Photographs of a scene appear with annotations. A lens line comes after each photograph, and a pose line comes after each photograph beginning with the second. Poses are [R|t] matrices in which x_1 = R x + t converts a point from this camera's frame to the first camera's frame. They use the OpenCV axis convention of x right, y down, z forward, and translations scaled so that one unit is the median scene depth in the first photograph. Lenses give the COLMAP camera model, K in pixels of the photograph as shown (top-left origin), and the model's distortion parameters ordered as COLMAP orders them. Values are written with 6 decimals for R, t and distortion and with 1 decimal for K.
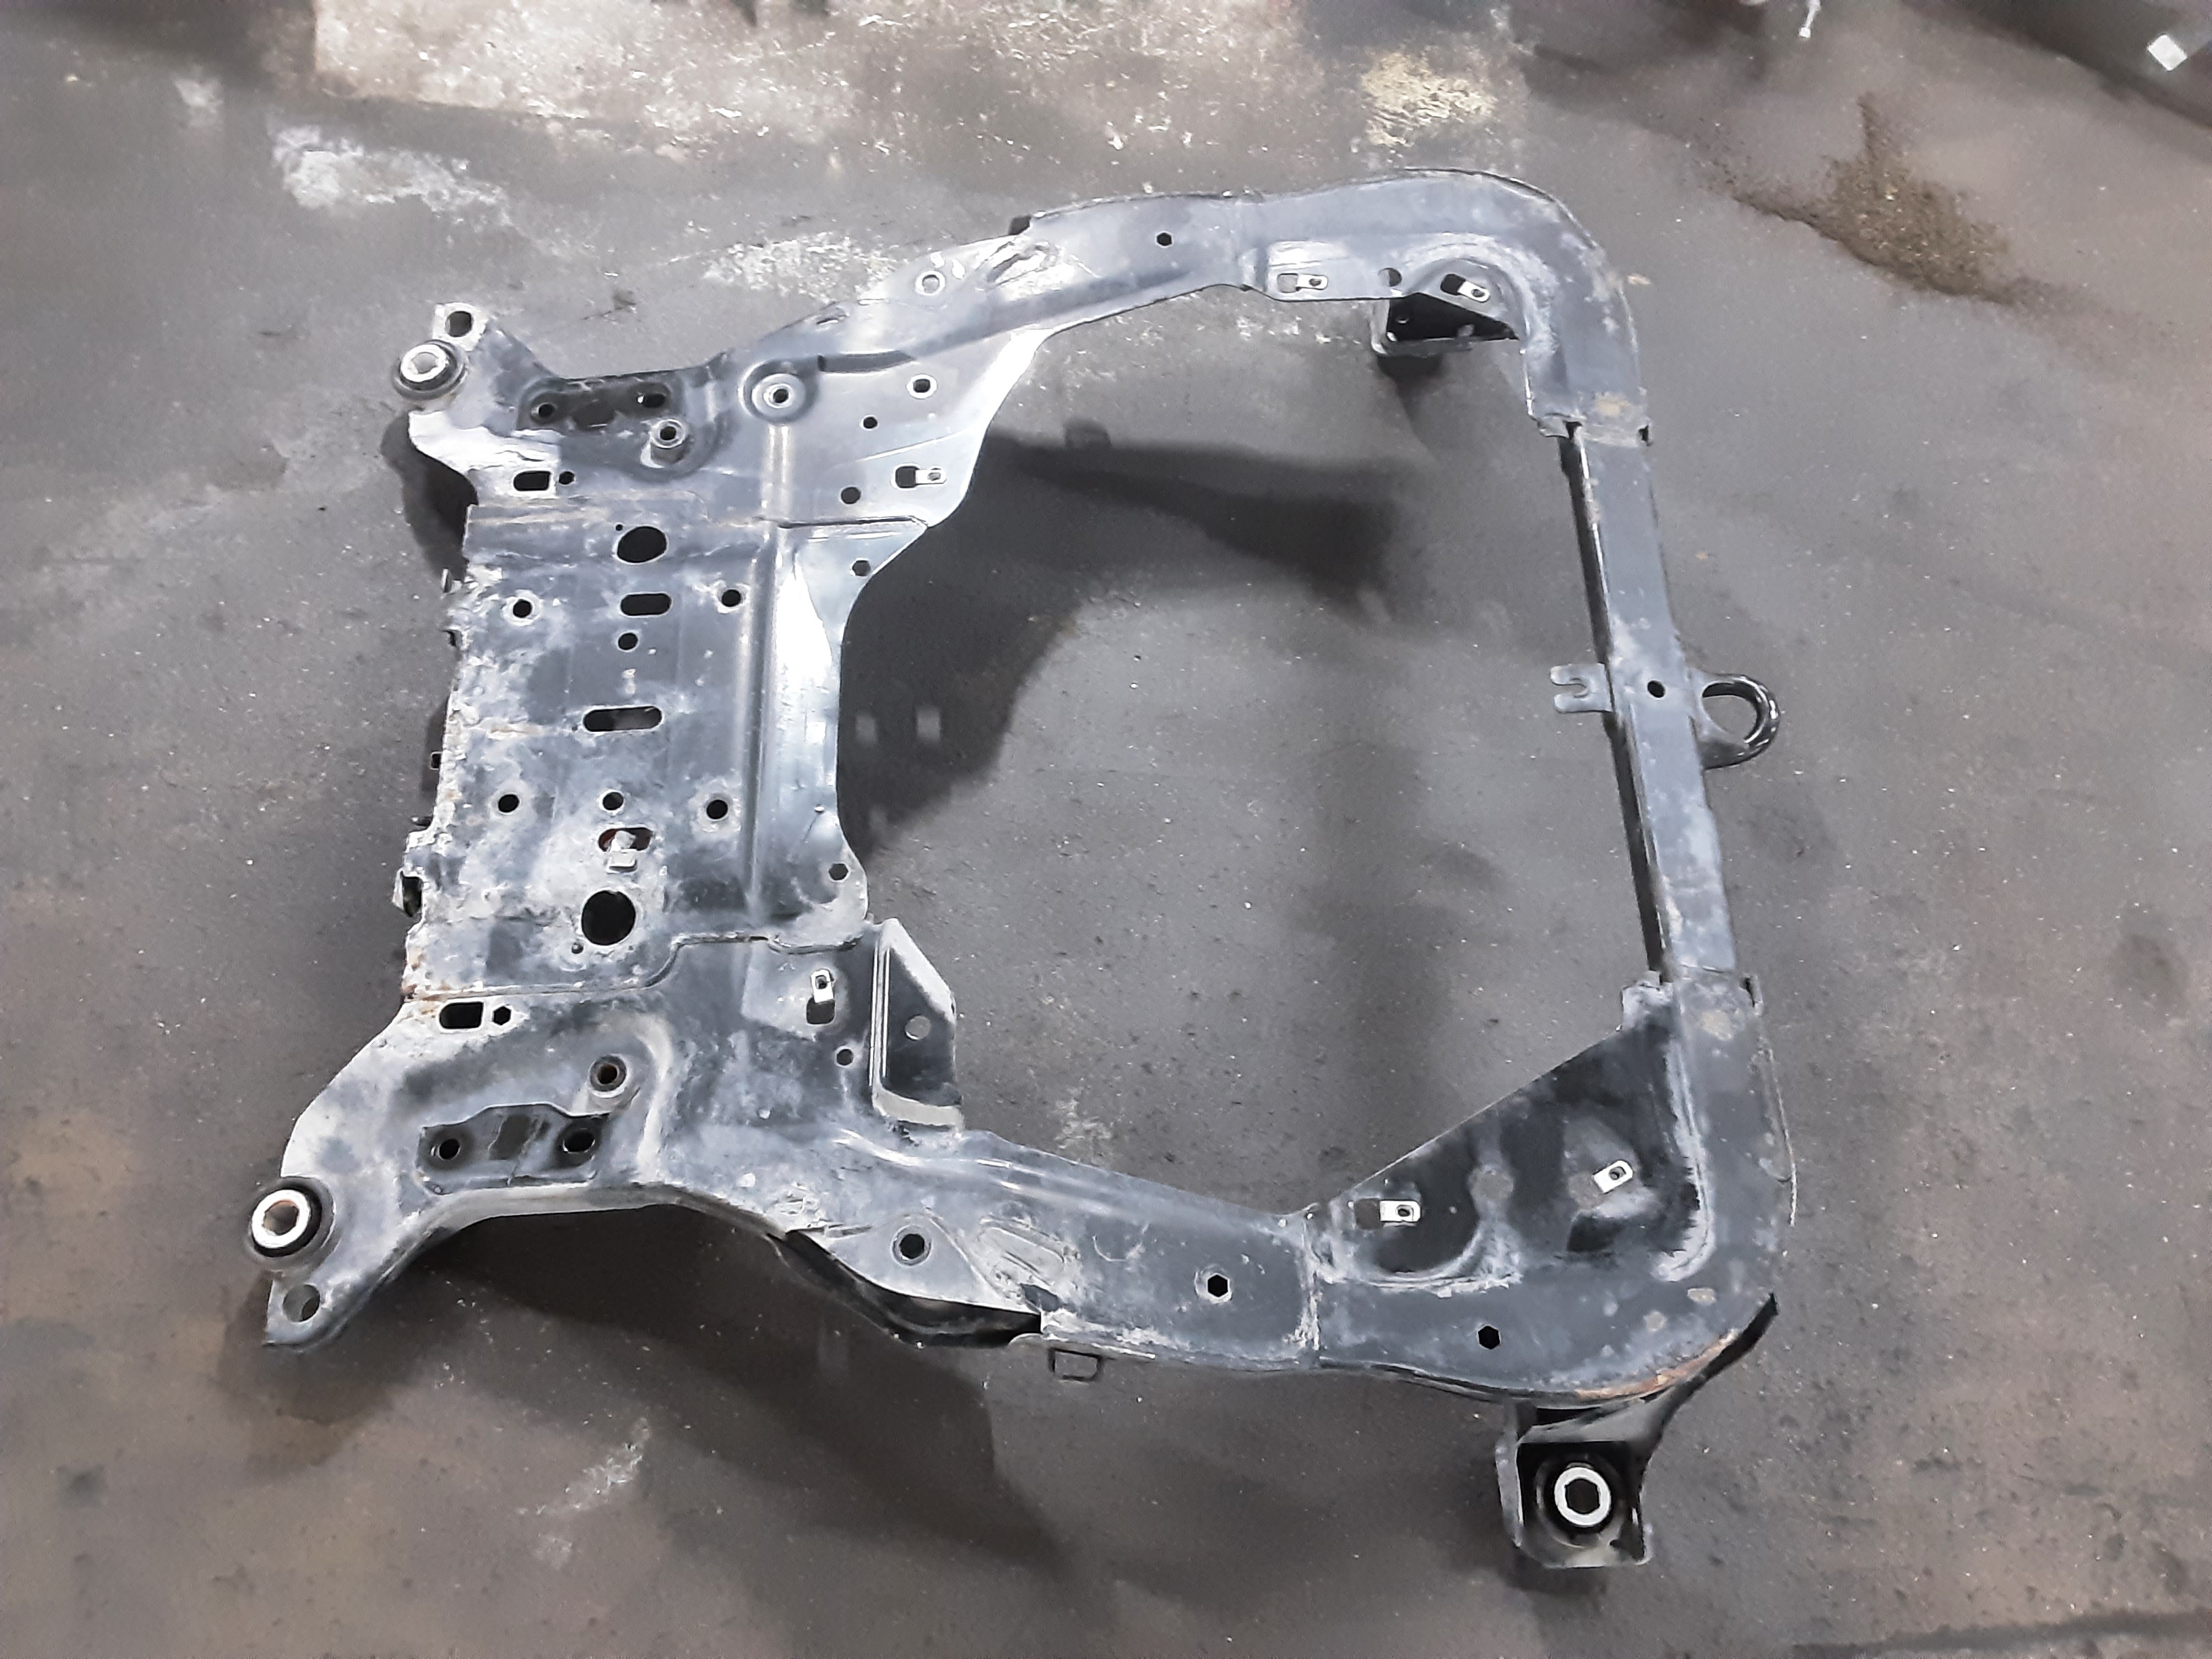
lens RADIAL K [[1757.0, 0, 1104.9], [0, 1757.0, 832.0], [0, 0, 1]] dist [0.105637, -0.136328]
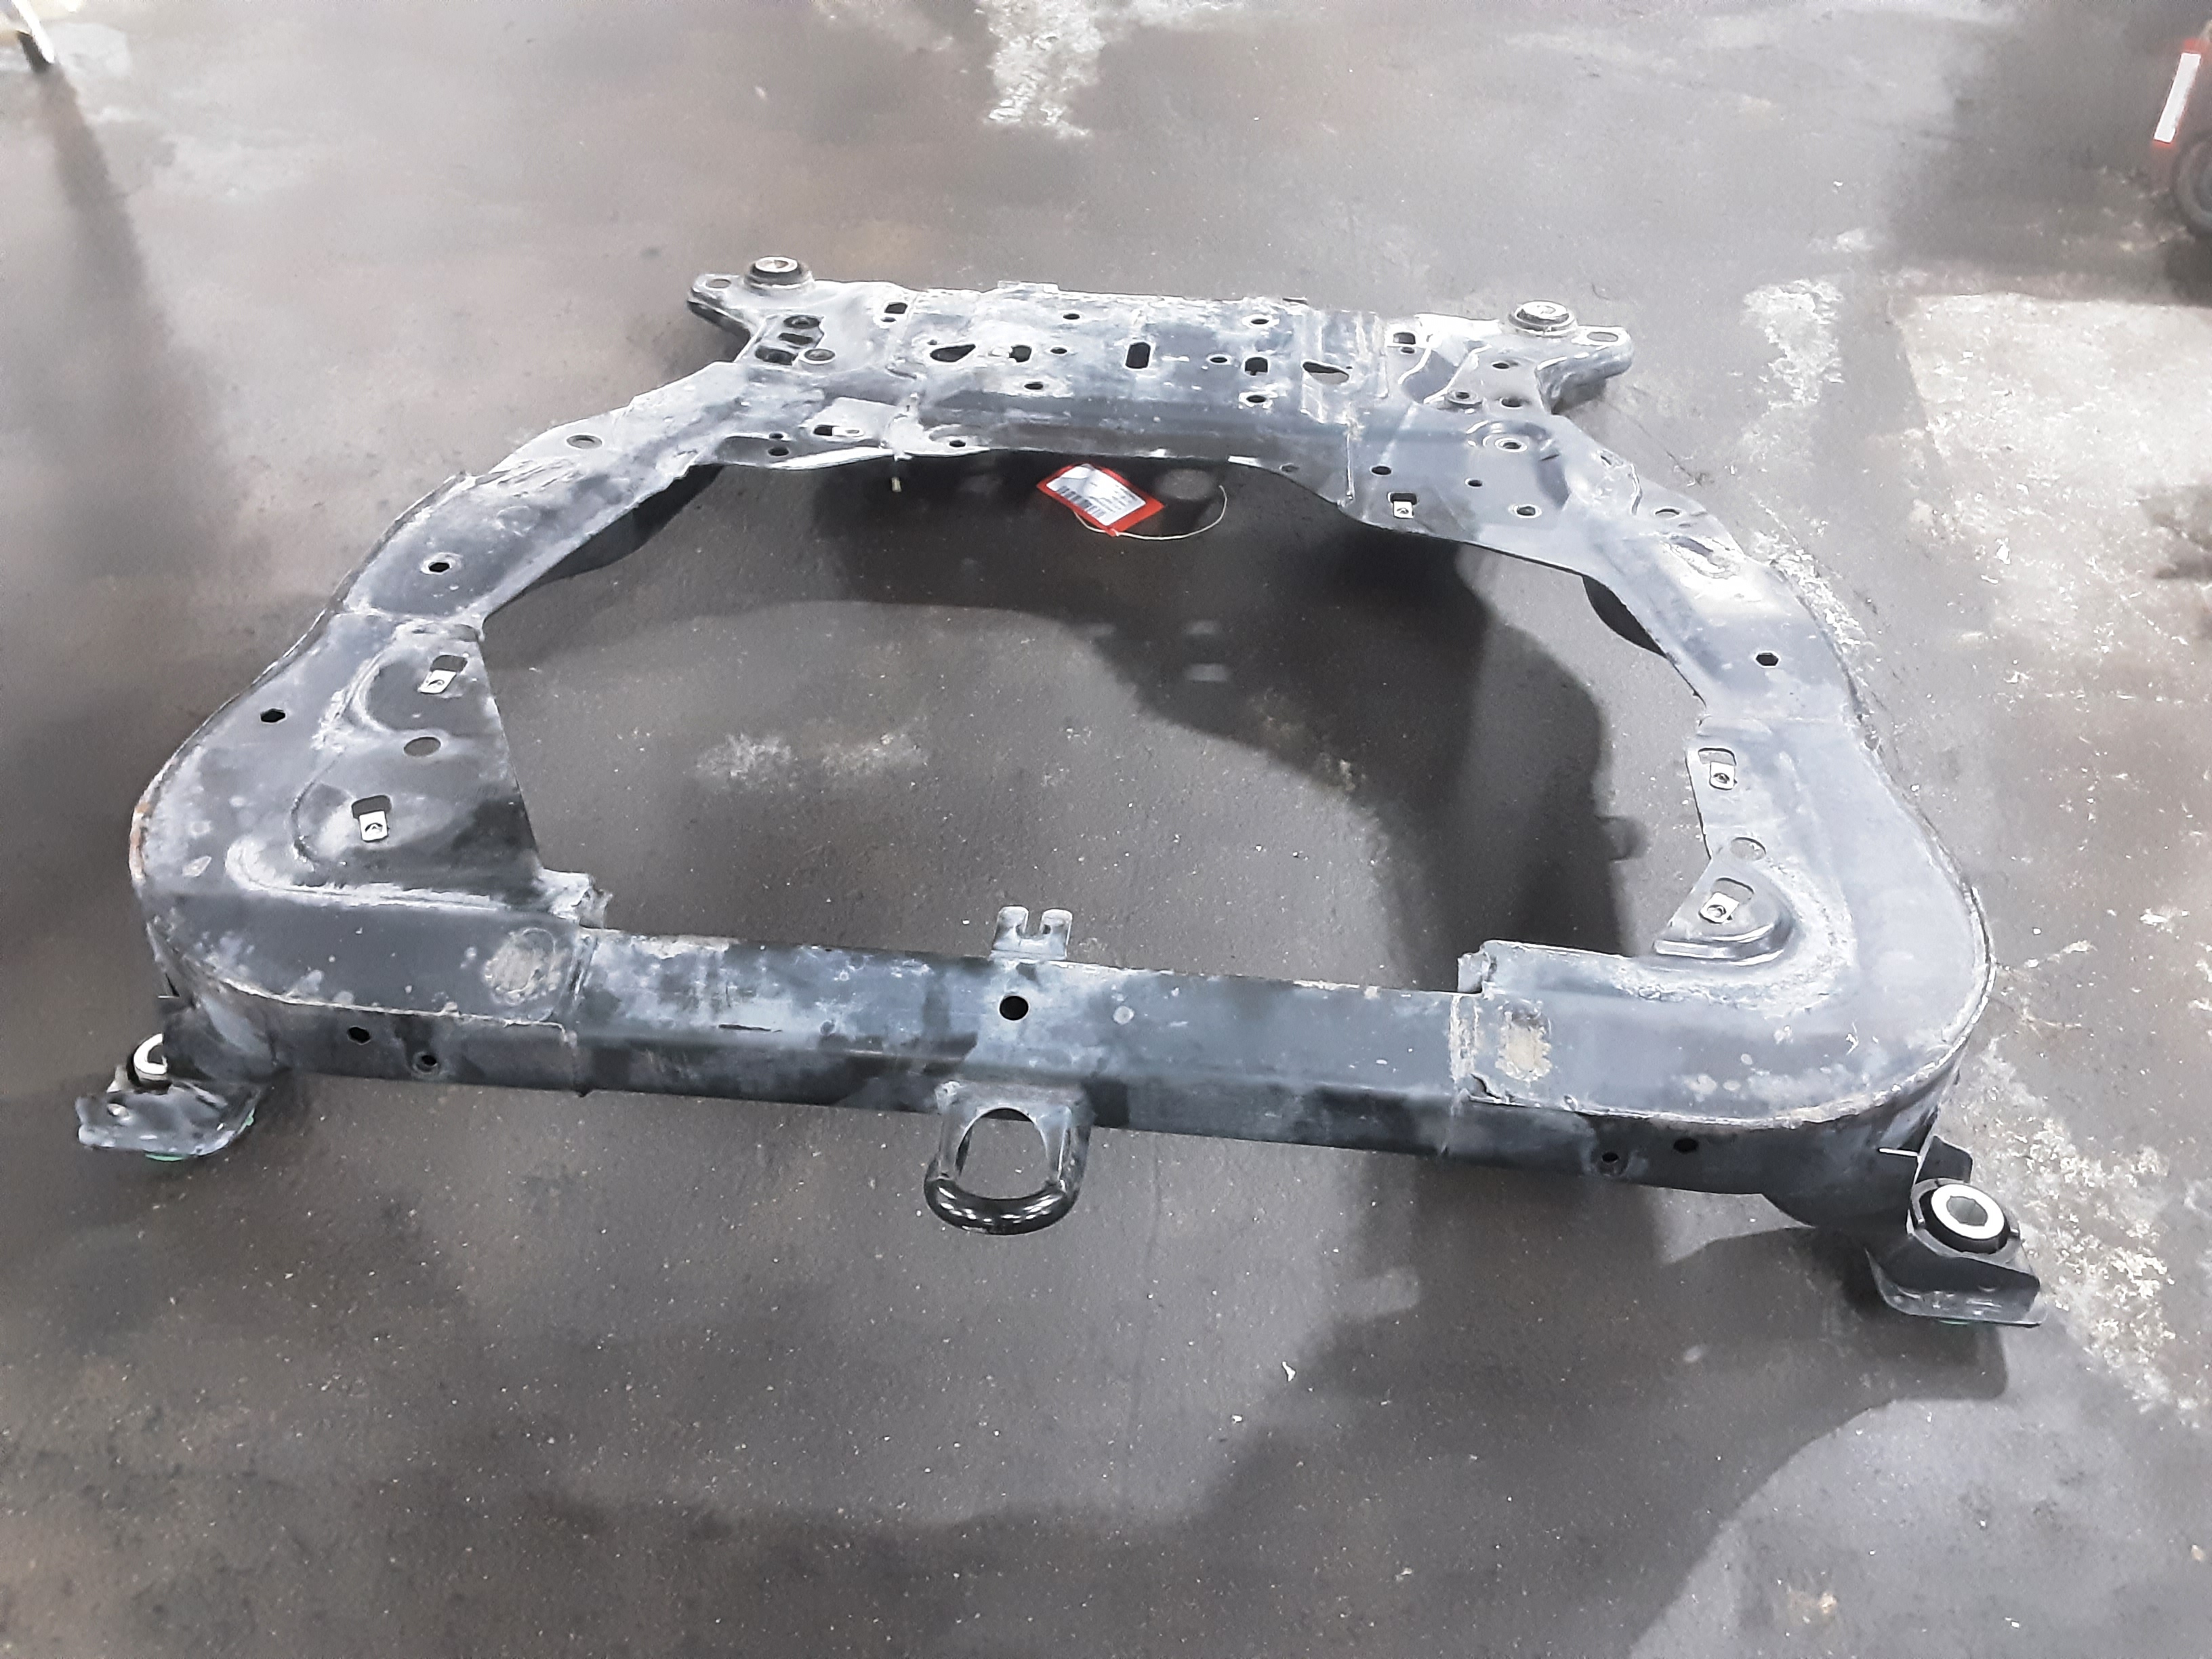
lens RADIAL K [[1757.0, 0, 1096.7], [0, 1757.0, 827.3], [0, 0, 1]] dist [0.105637, -0.136328]
pose [[-0.121082, 0.650145, -0.750100, 0.755652], [-0.911621, 0.226187, 0.343201, -0.351580], [0.392793, 0.725362, 0.565299, 0.564347]]
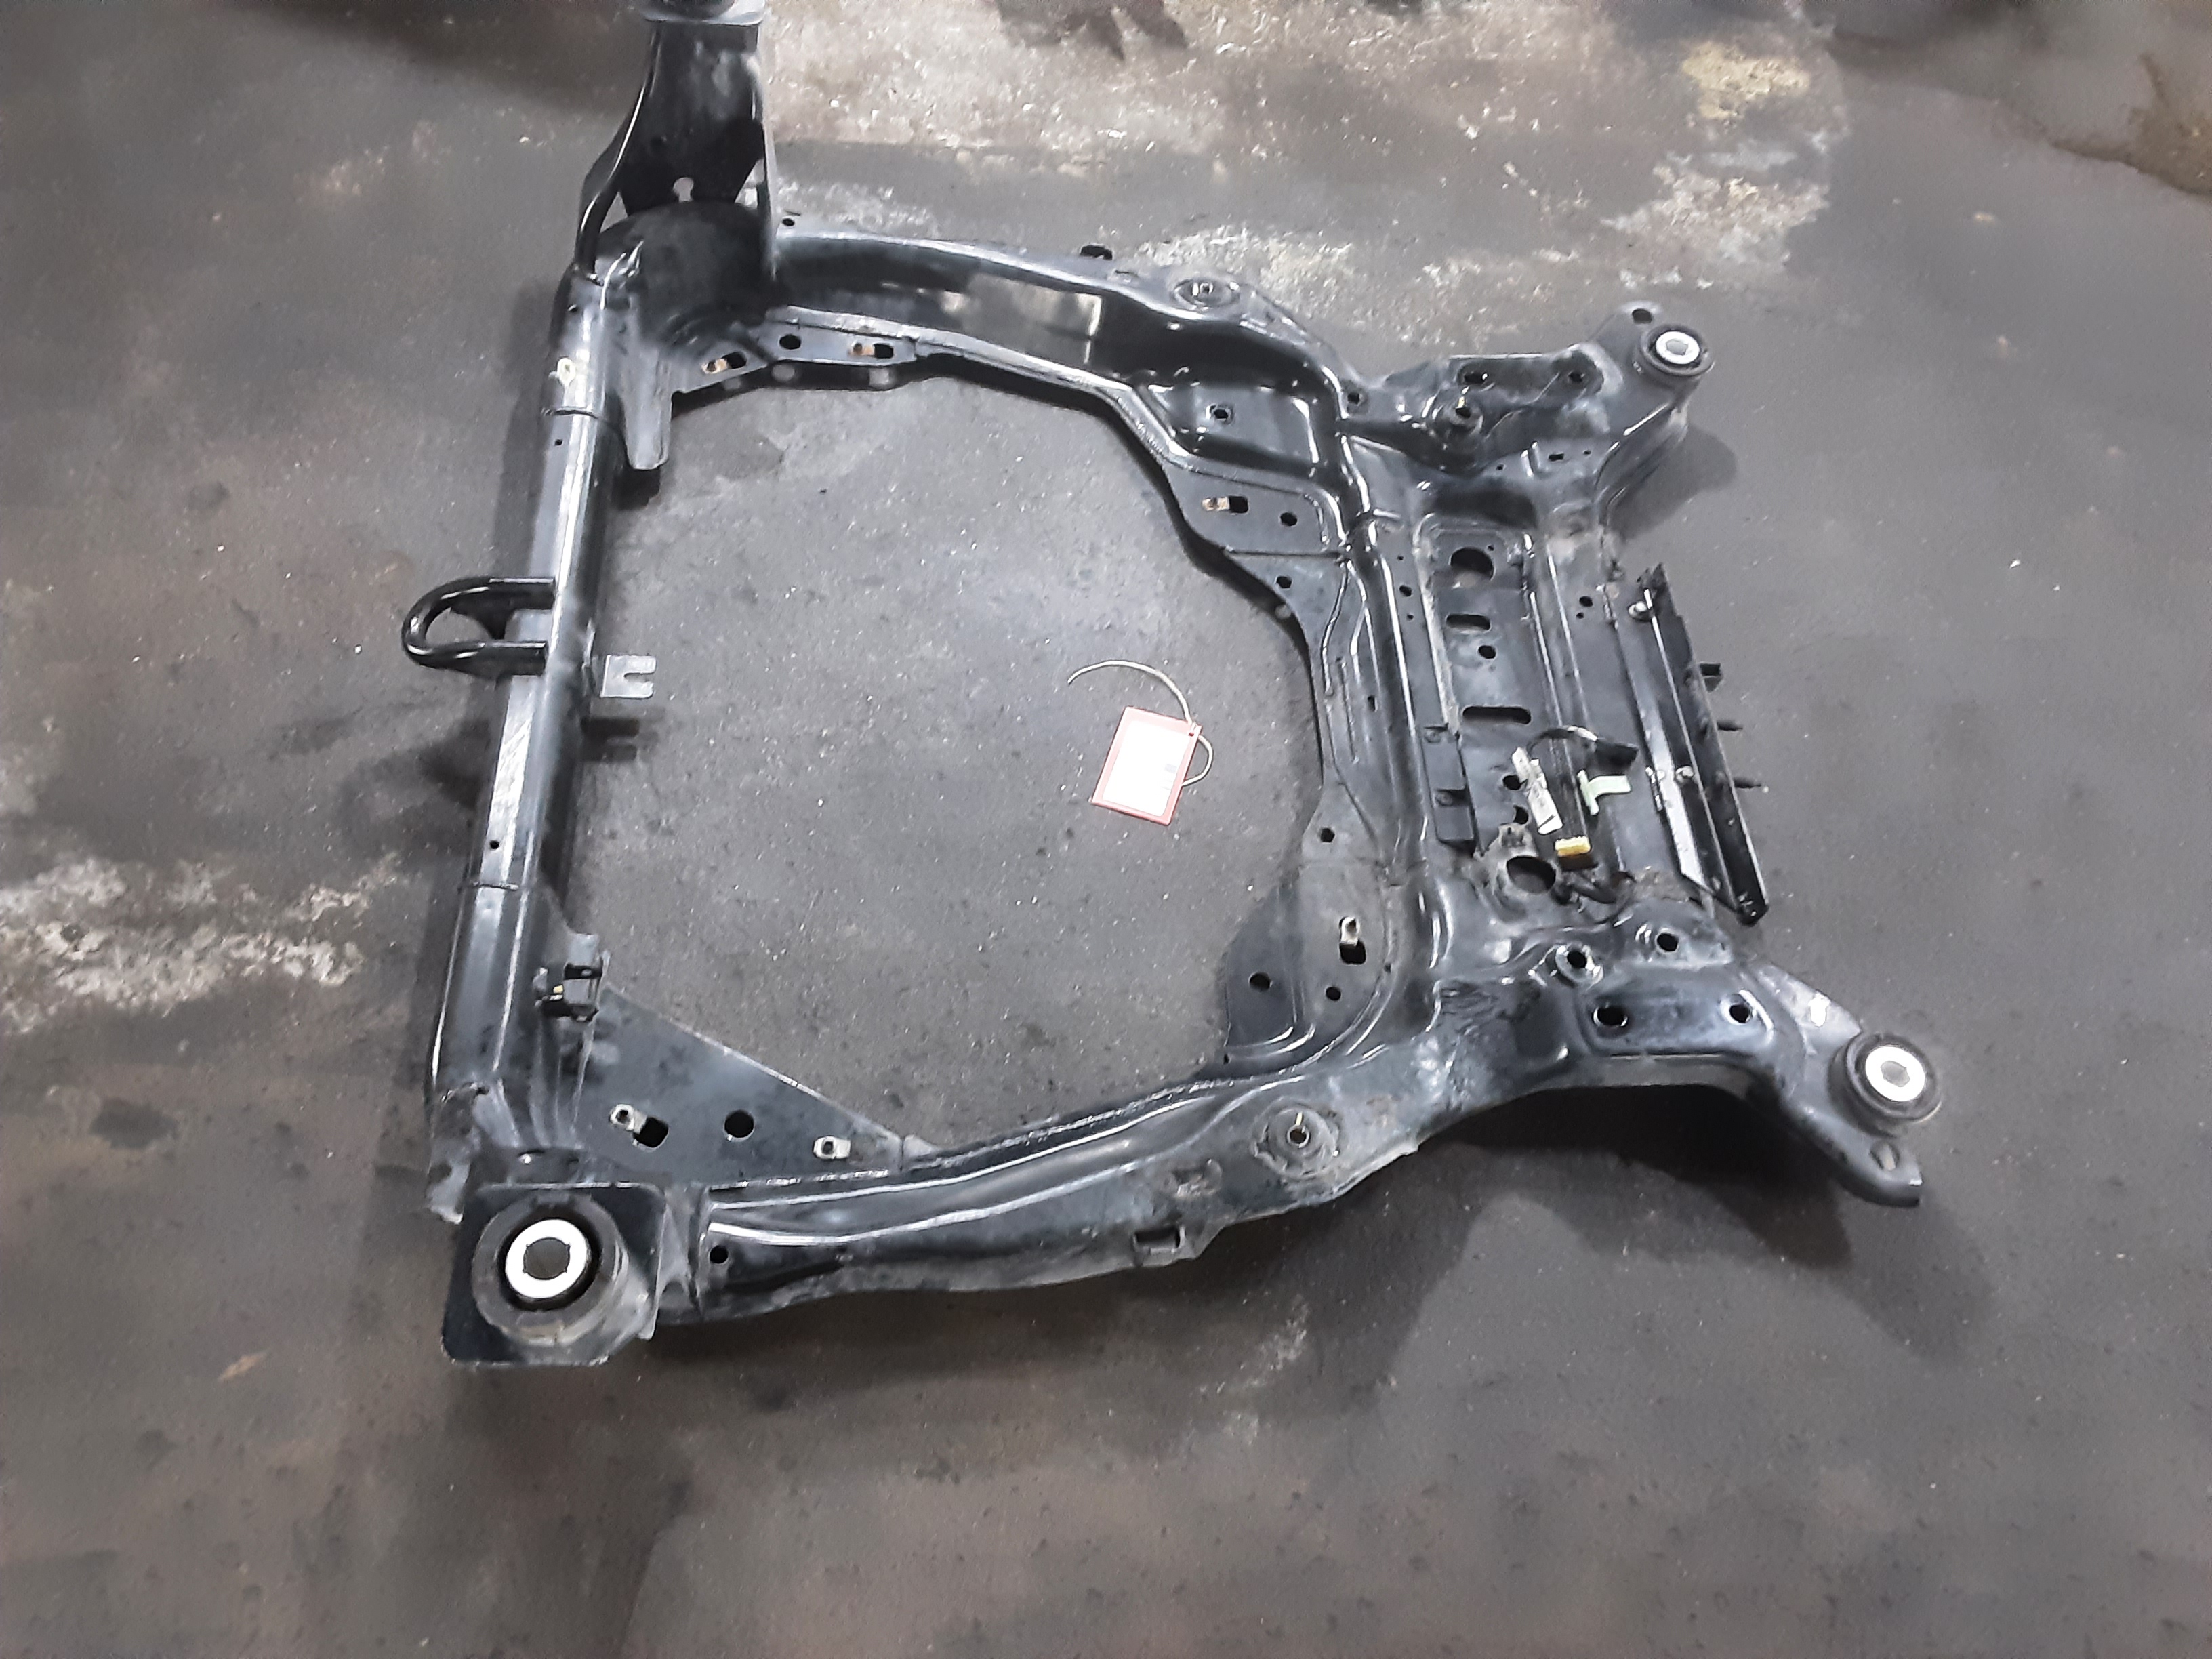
lens RADIAL K [[1757.0, 0, 1103.0], [0, 1757.0, 825.0], [0, 0, 1]] dist [0.105637, -0.136328]
pose [[0.996668, -0.080848, -0.010756, -0.312965], [0.079096, 0.990289, -0.114333, 0.162571], [0.019895, 0.113101, 0.993384, -0.005796]]
